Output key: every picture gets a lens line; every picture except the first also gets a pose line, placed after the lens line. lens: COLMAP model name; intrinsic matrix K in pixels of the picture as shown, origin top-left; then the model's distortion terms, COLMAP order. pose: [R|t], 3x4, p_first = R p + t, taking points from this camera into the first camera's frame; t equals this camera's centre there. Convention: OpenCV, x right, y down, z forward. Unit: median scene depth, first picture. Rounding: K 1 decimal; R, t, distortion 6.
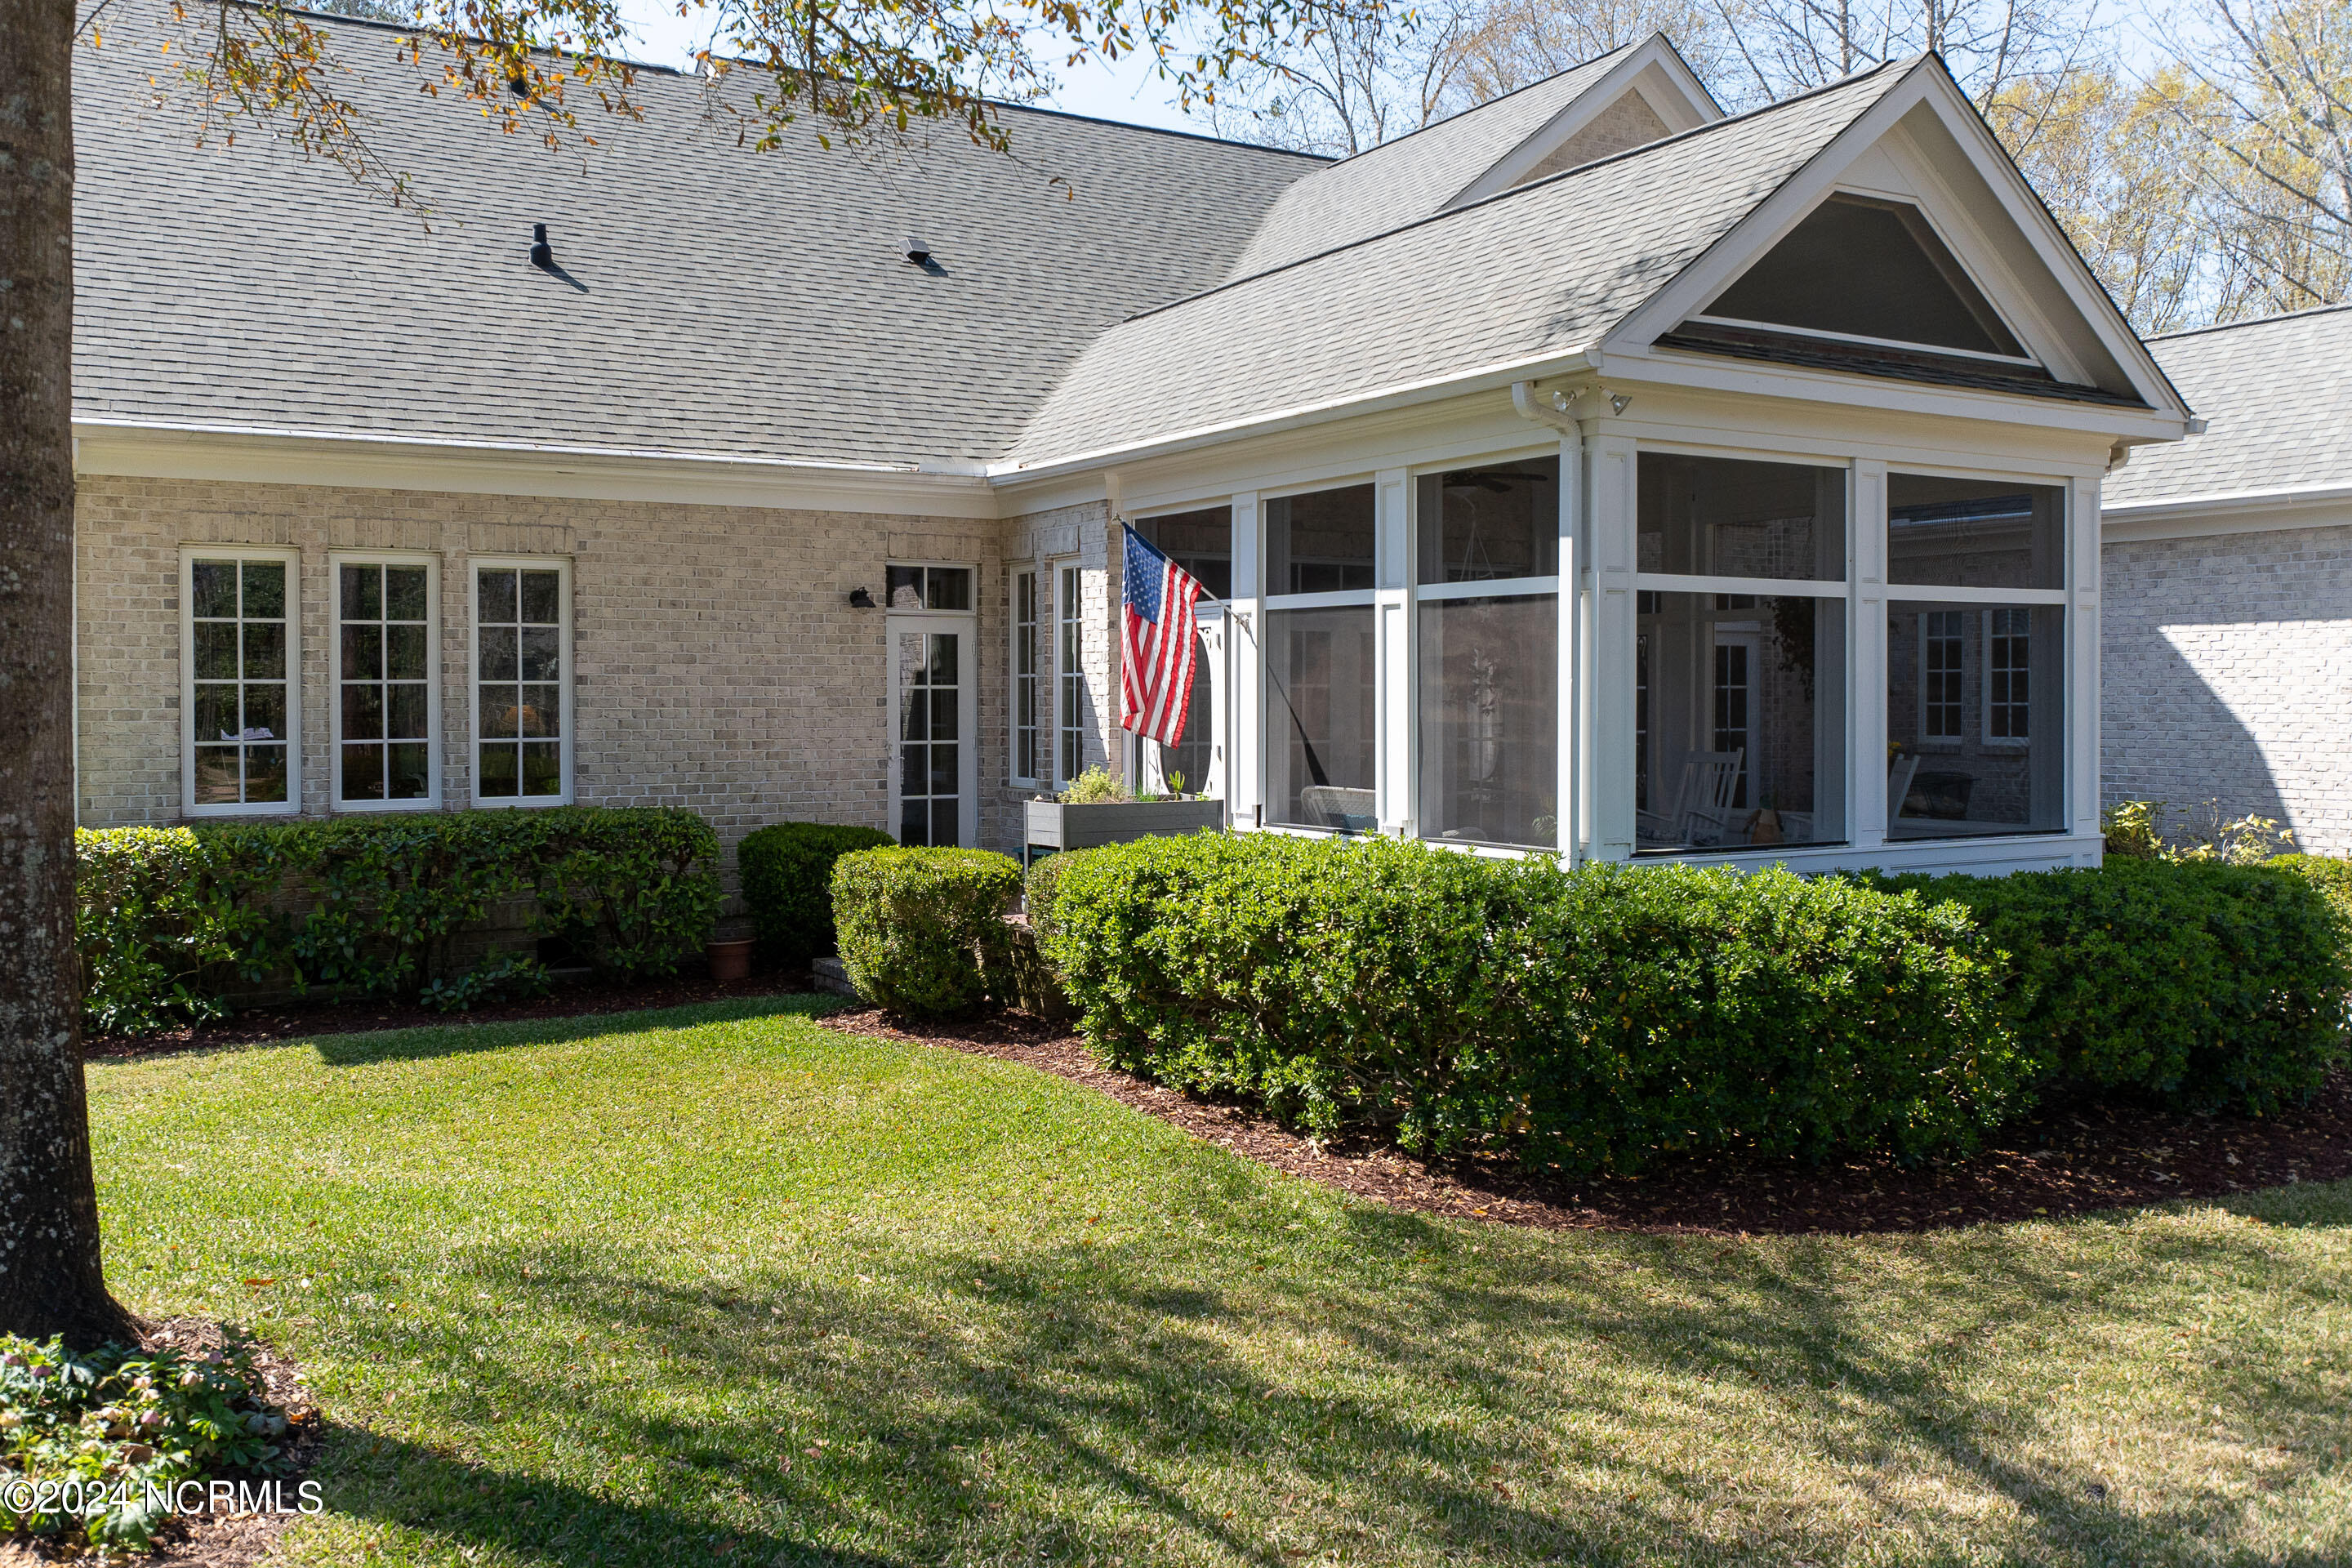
lens RADIAL K [[2021.2, 0, 1174.7], [0, 2021.2, 730.7], [0, 0, 1]] dist [0.011142, 0.007754]
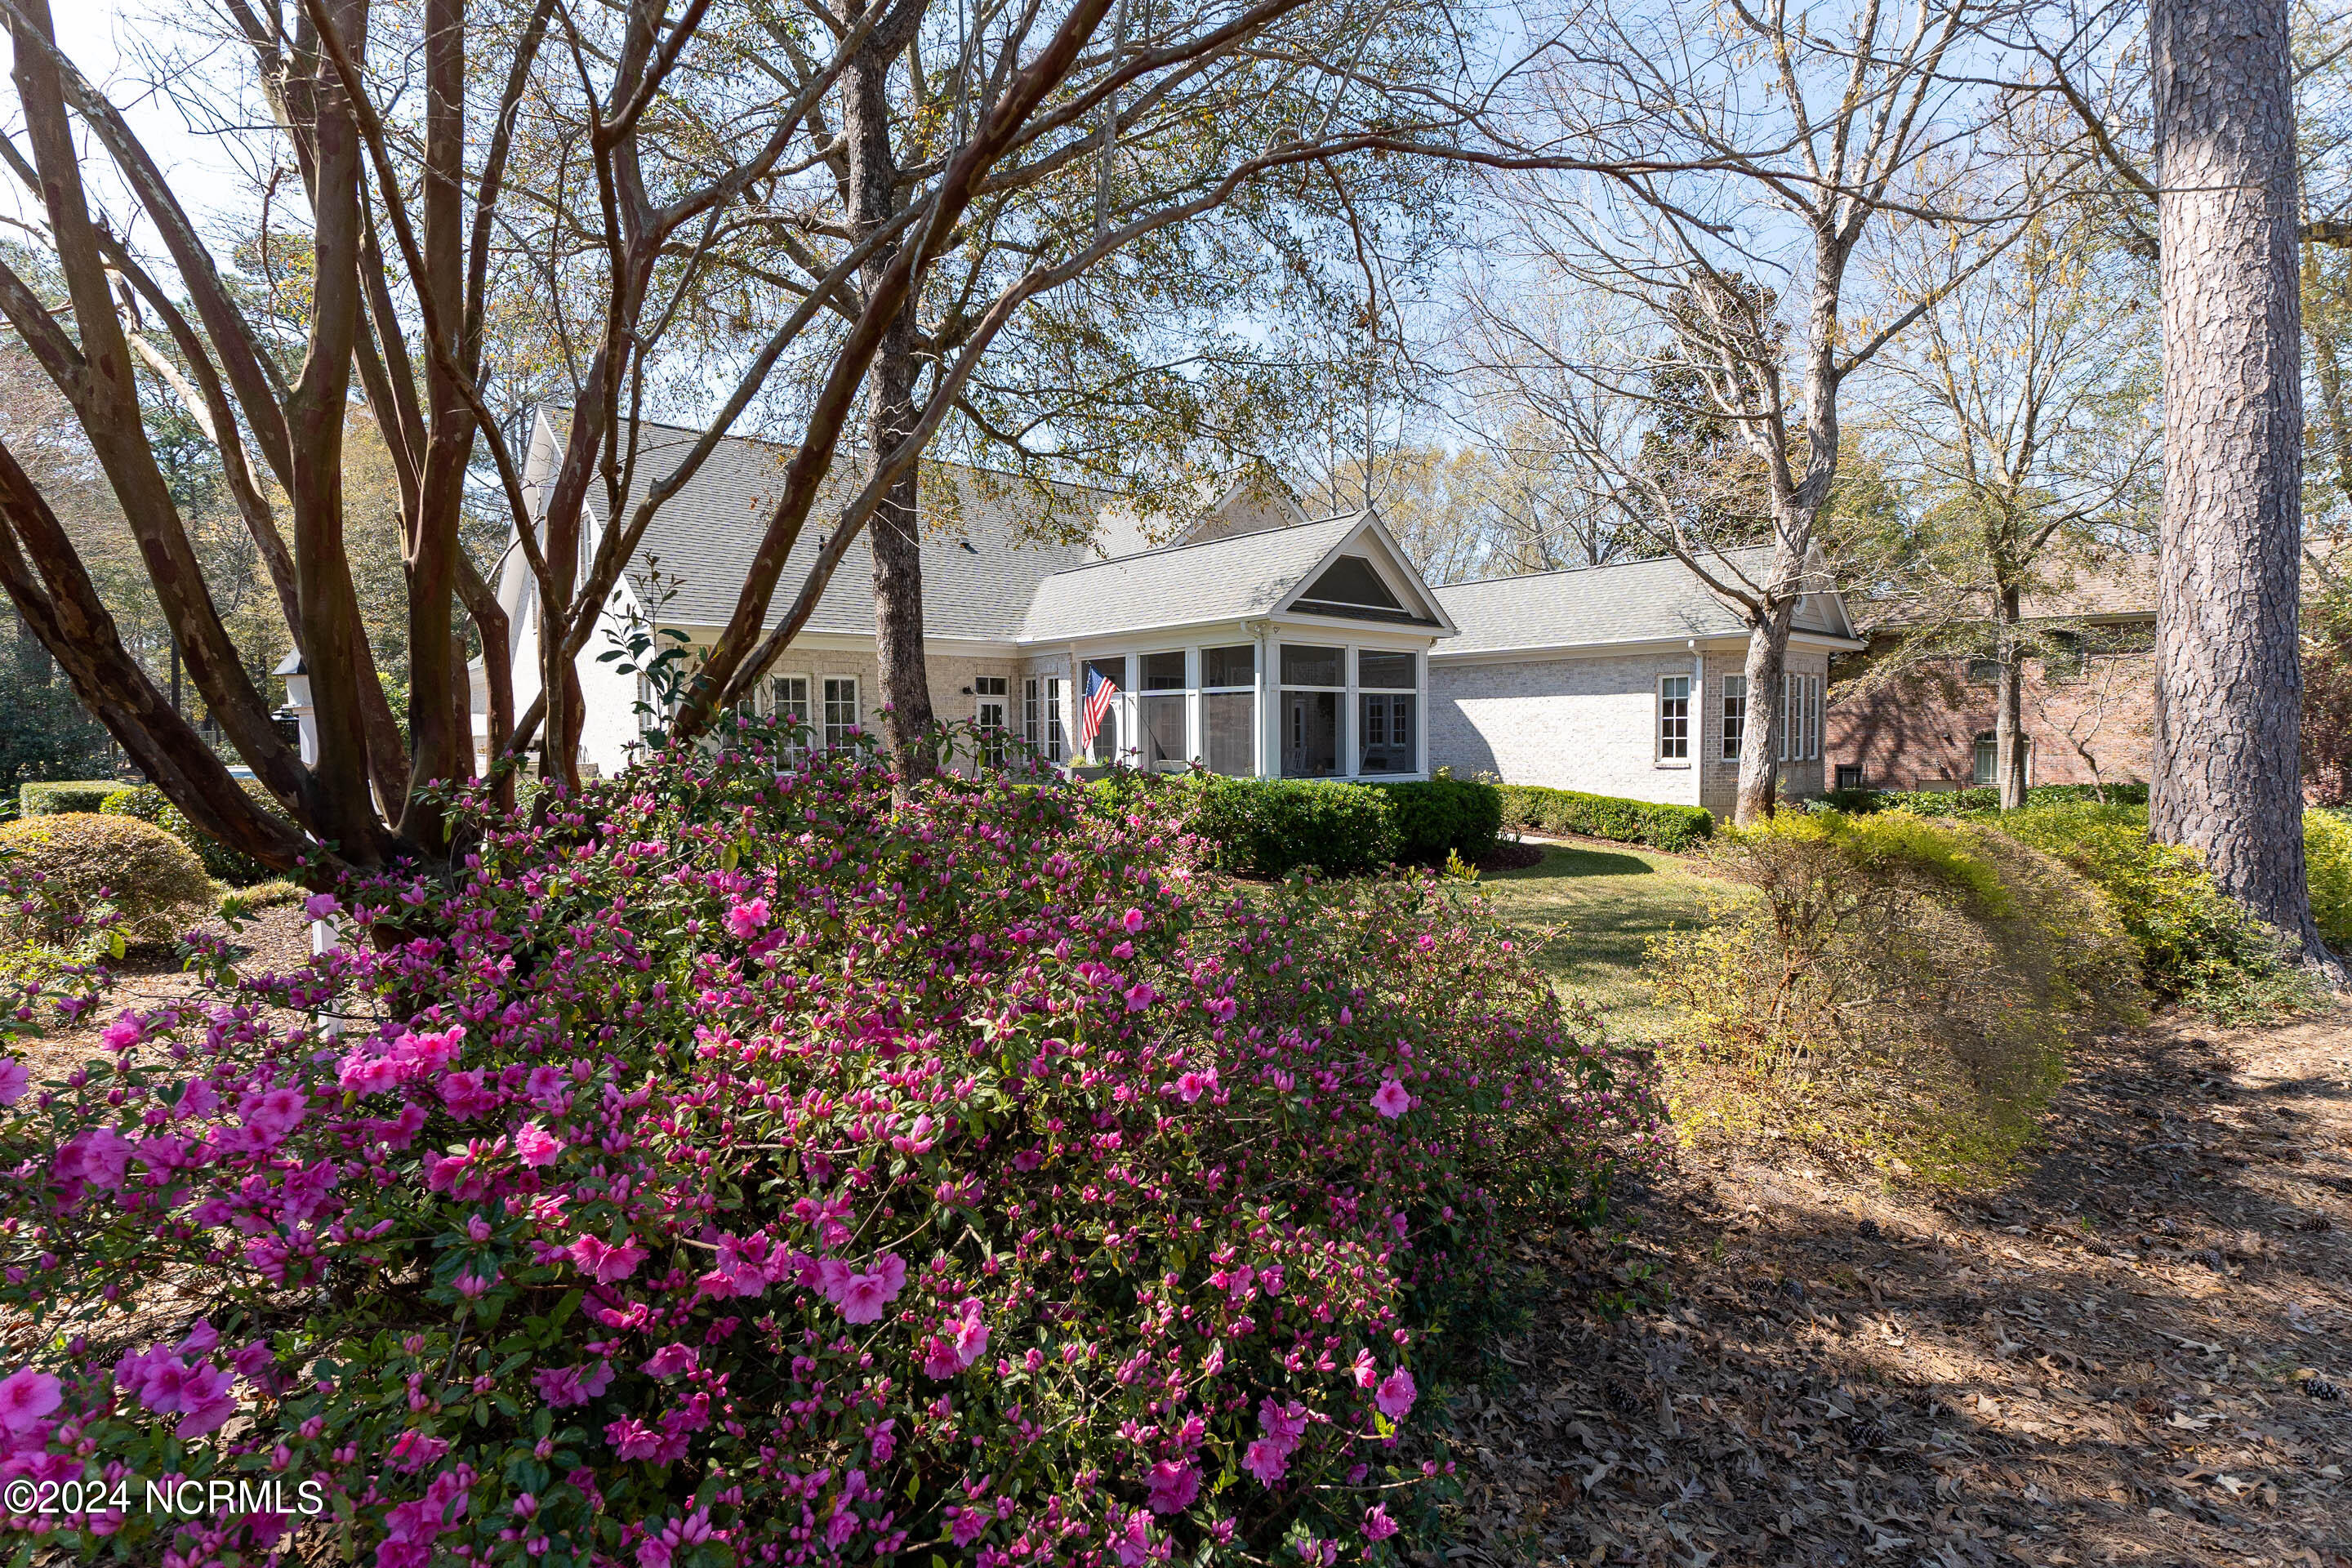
lens RADIAL K [[1127.4, 0, 1173.9], [0, 1127.4, 774.9], [0, 0, 1]] dist [0.004728, 0.000943]
pose [[0.982371, -0.014535, 0.186377, -0.212449], [0.011131, 0.999752, 0.019298, 0.019435], [-0.186611, -0.016884, 0.982289, -0.544701]]
